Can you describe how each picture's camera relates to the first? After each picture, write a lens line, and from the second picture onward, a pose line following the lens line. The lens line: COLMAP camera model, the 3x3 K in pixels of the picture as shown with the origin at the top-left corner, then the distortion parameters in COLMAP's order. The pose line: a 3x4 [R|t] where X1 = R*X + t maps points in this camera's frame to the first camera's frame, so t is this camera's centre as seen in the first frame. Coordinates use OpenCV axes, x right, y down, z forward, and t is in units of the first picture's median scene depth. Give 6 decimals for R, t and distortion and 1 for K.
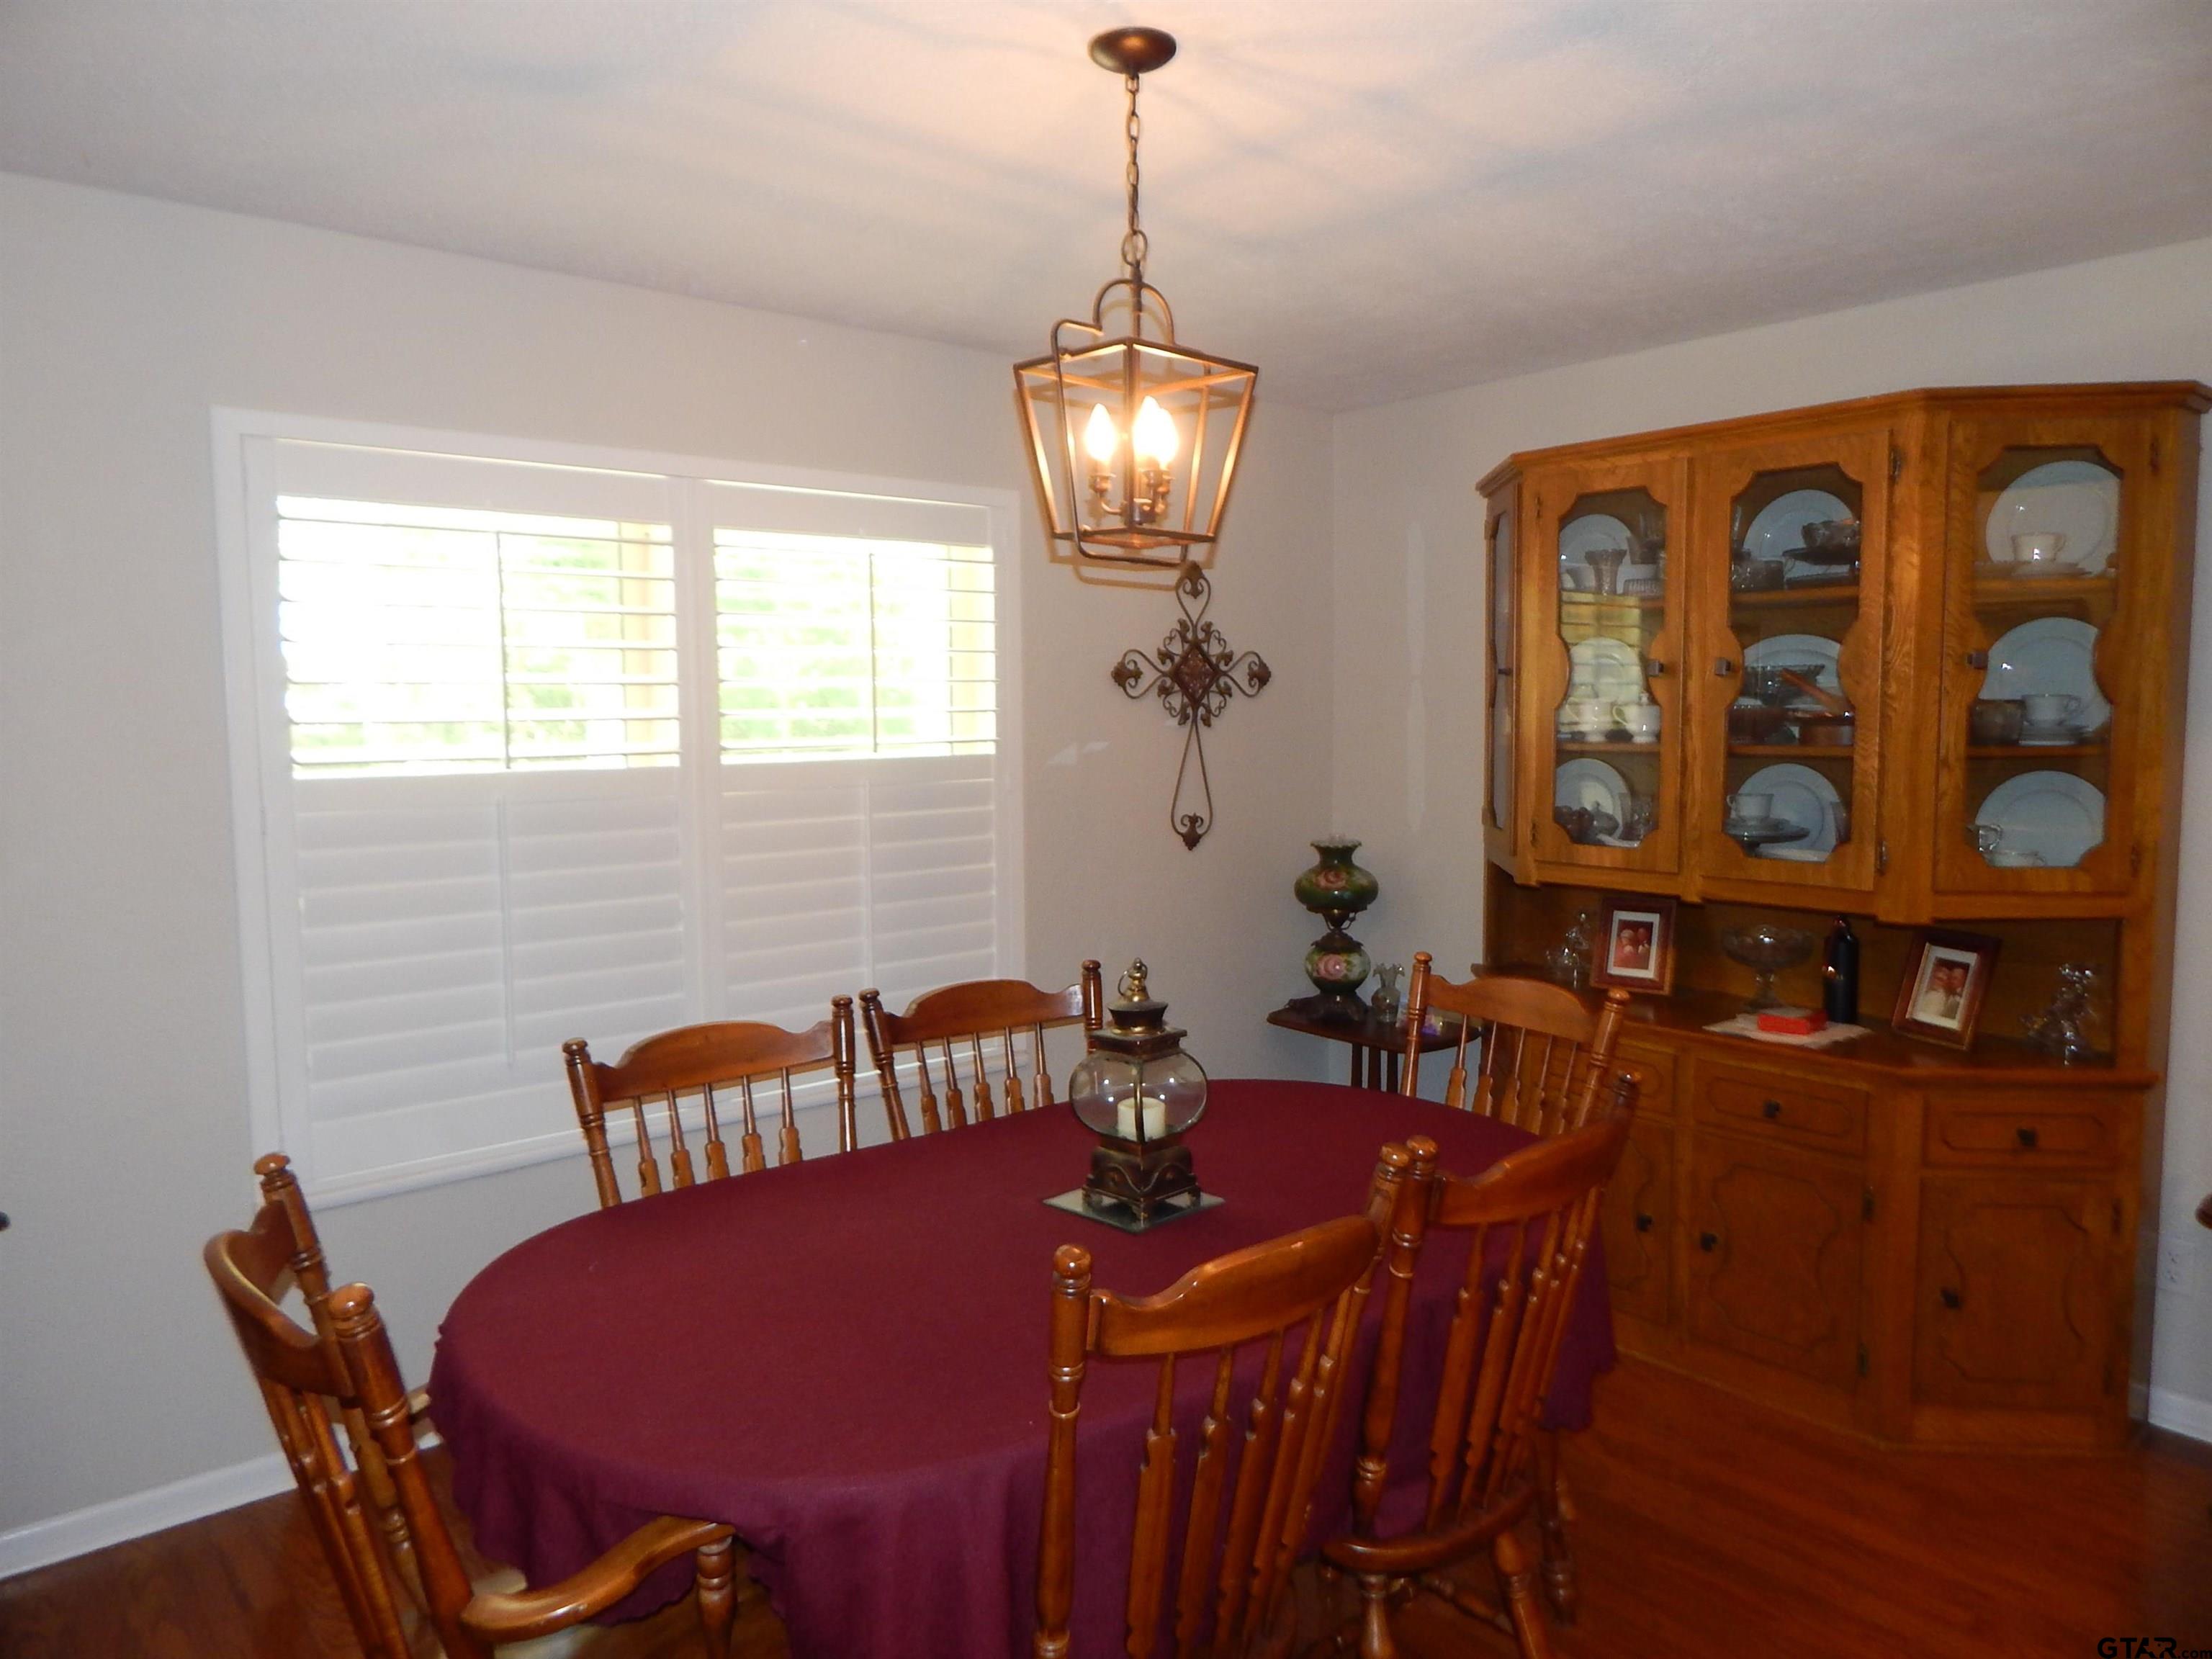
lens RADIAL K [[1446.1, 0, 1112.9], [0, 1446.1, 819.1], [0, 0, 1]] dist [0.000618, -0.004970]
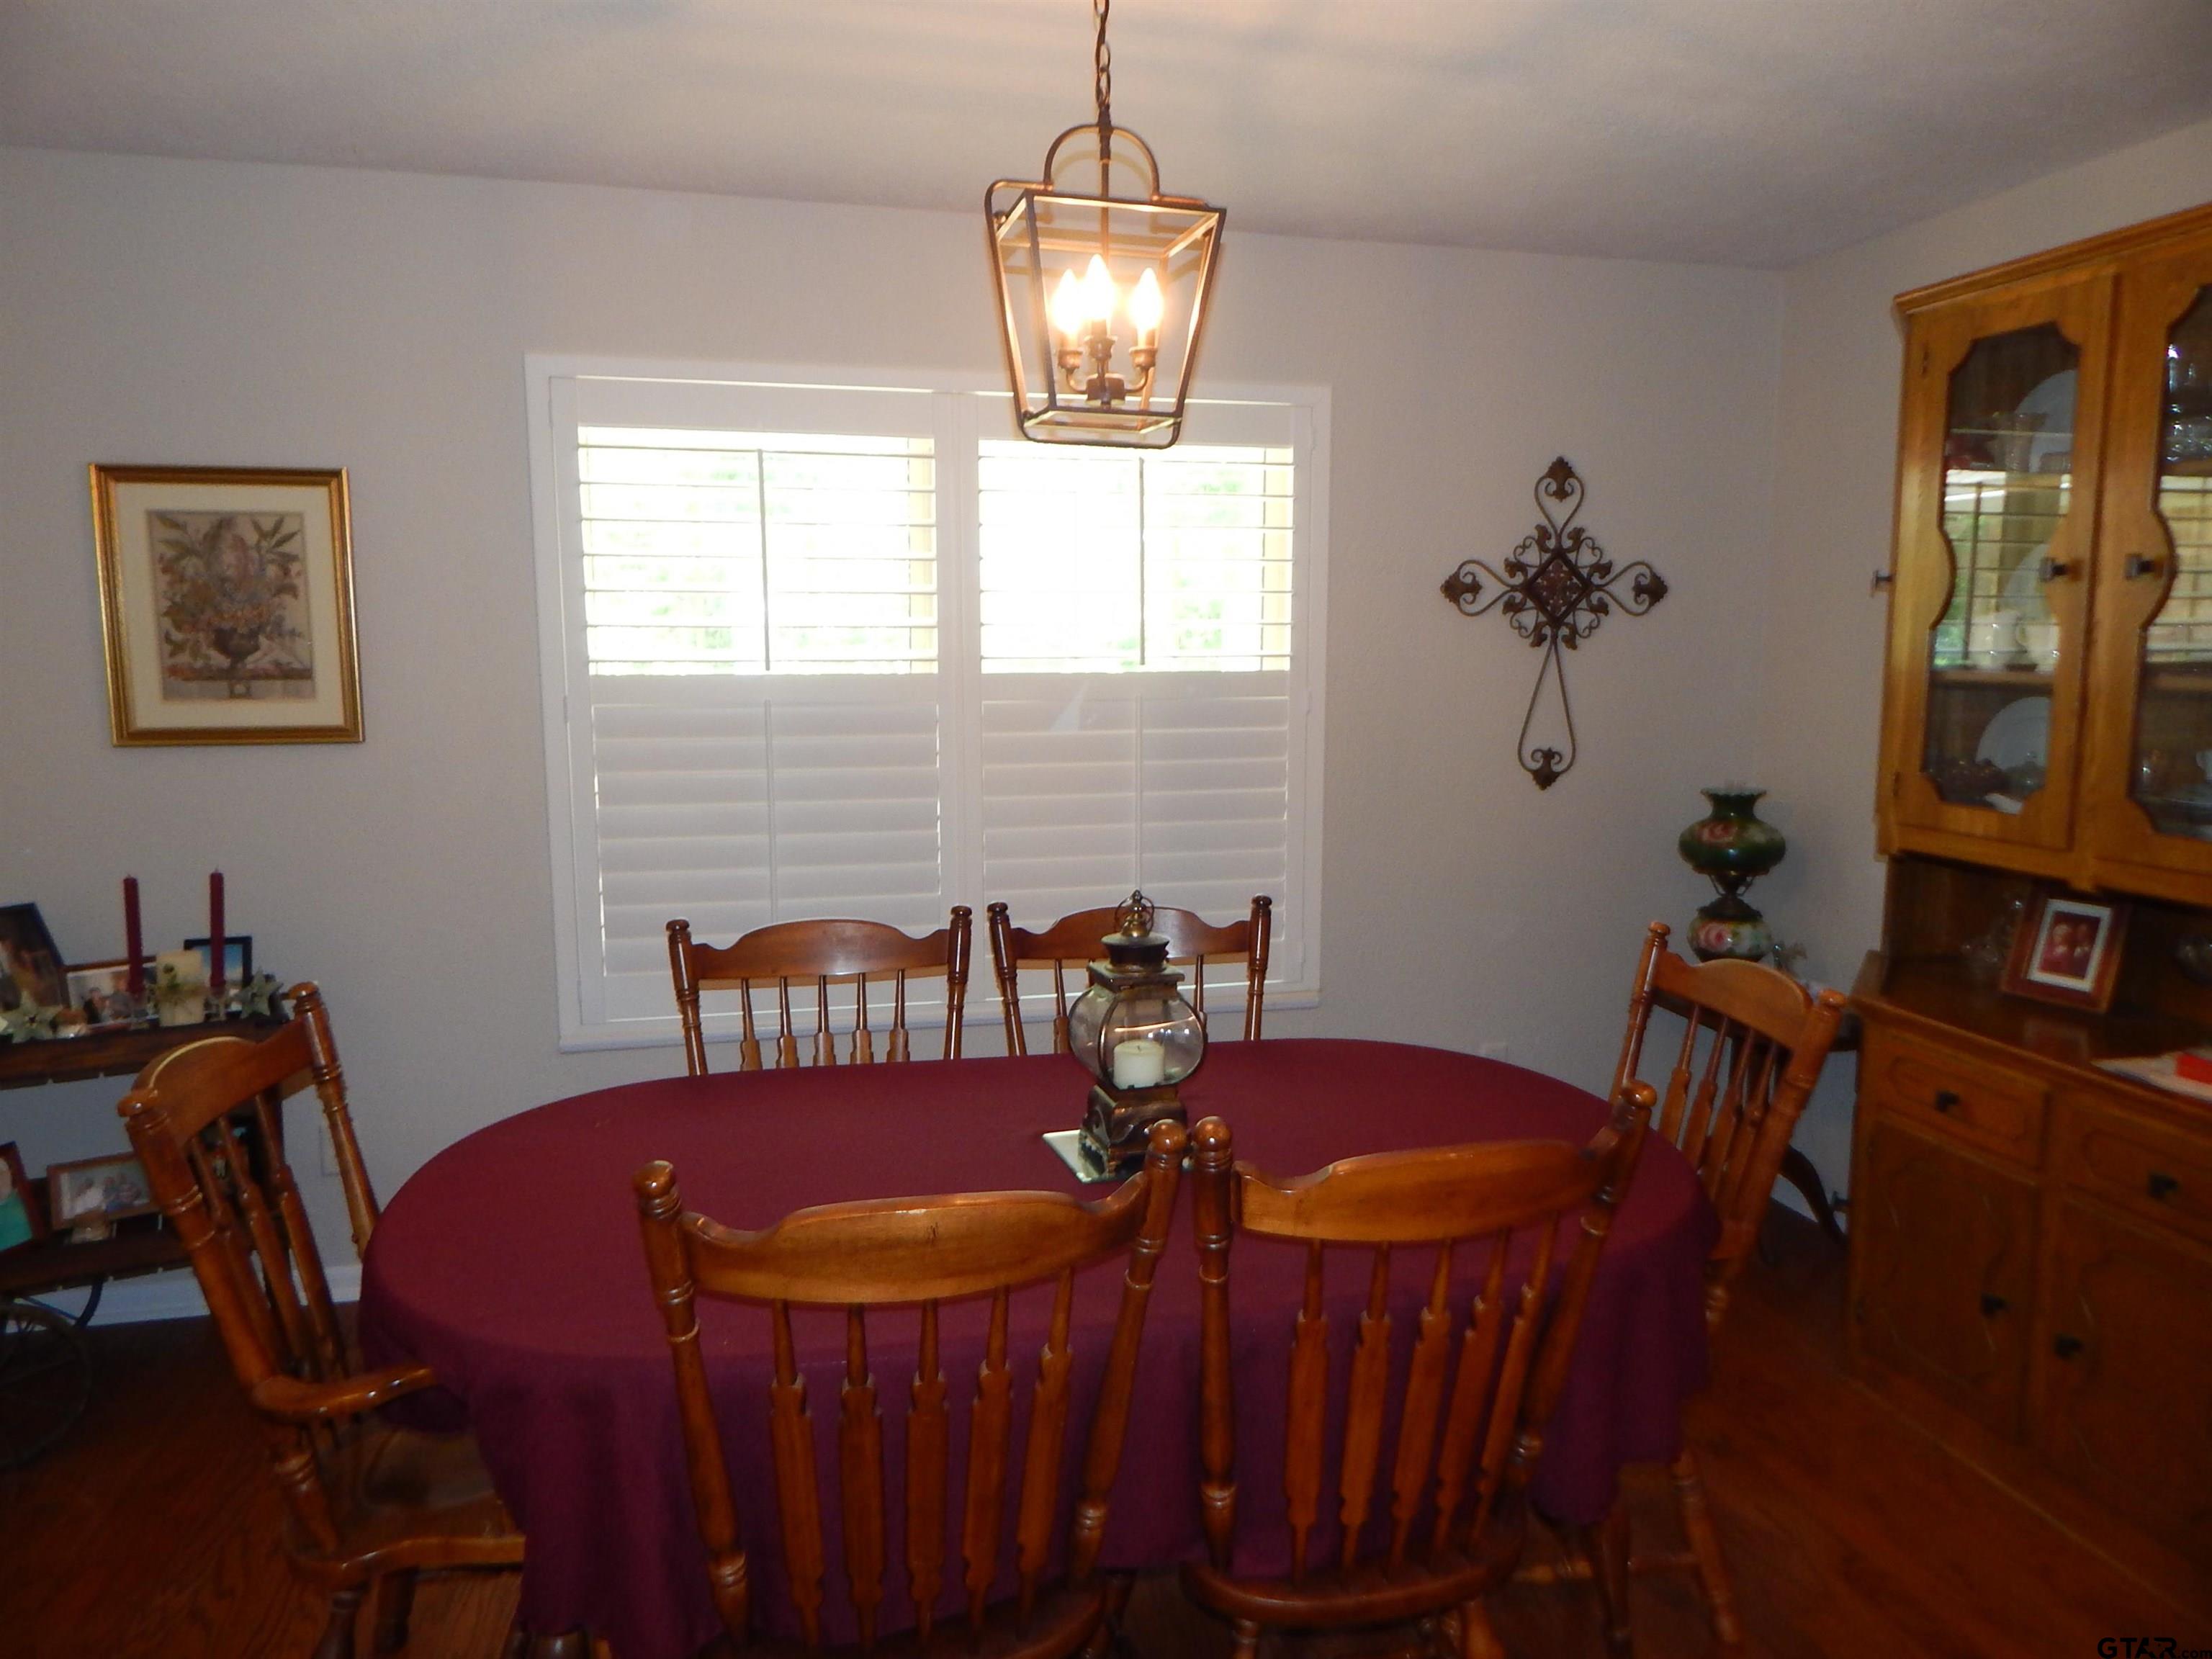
lens RADIAL K [[1446.1, 0, 1112.9], [0, 1446.1, 819.1], [0, 0, 1]] dist [0.000618, -0.004970]
pose [[0.896670, 0.066097, -0.437738, 0.259419], [-0.044899, 0.997271, 0.058612, -0.000146], [0.440418, -0.032901, 0.897190, 0.116436]]
